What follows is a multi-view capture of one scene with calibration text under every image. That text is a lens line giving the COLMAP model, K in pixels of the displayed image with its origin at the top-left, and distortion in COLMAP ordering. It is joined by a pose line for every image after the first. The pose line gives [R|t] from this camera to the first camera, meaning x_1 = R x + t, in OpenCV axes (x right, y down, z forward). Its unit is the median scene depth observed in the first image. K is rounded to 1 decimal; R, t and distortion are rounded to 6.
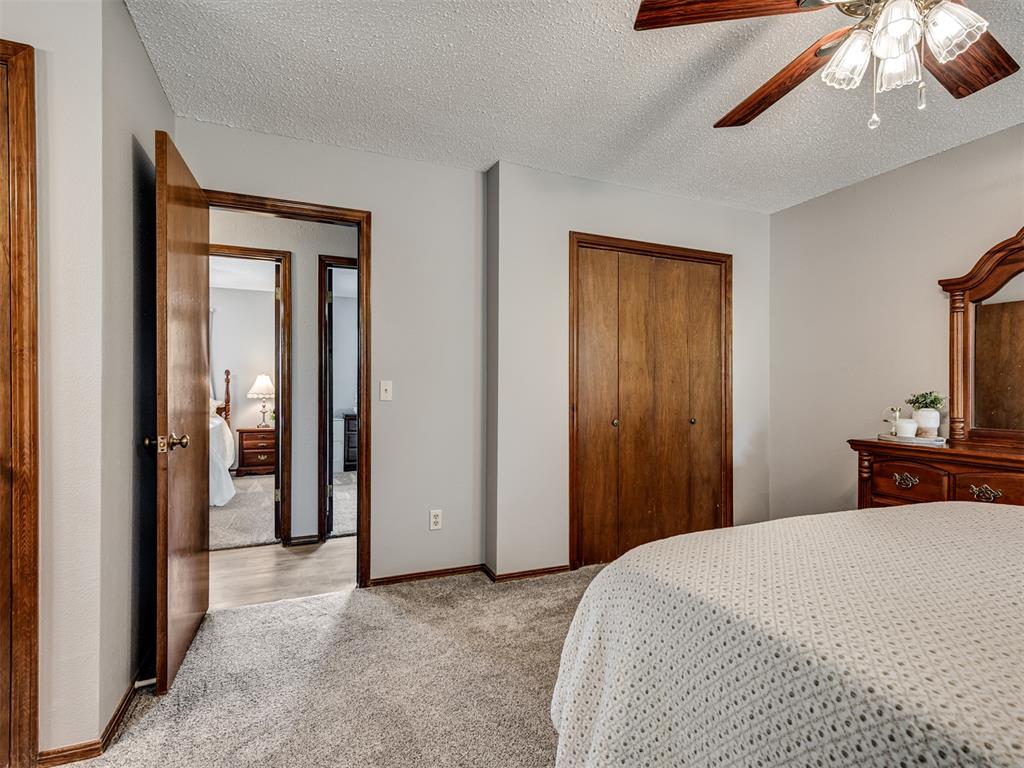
lens RADIAL K [[520.7, 0, 514.4], [0, 520.7, 387.1], [0, 0, 1]] dist [0.029658, 0.000224]
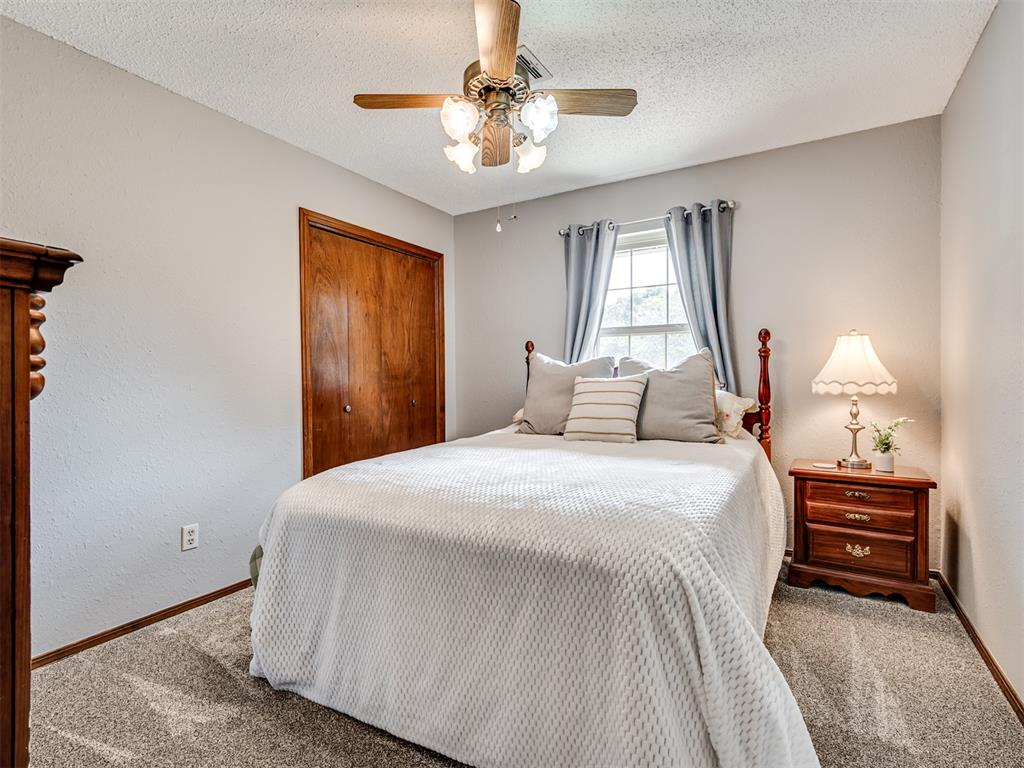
lens RADIAL K [[520.7, 0, 513.3], [0, 520.7, 379.1], [0, 0, 1]] dist [0.029658, 0.000224]
pose [[0.600278, 0.003601, -0.799783, -0.320710], [0.008953, 0.999897, 0.011222, 0.003060], [0.799741, -0.013897, 0.600184, 0.565295]]
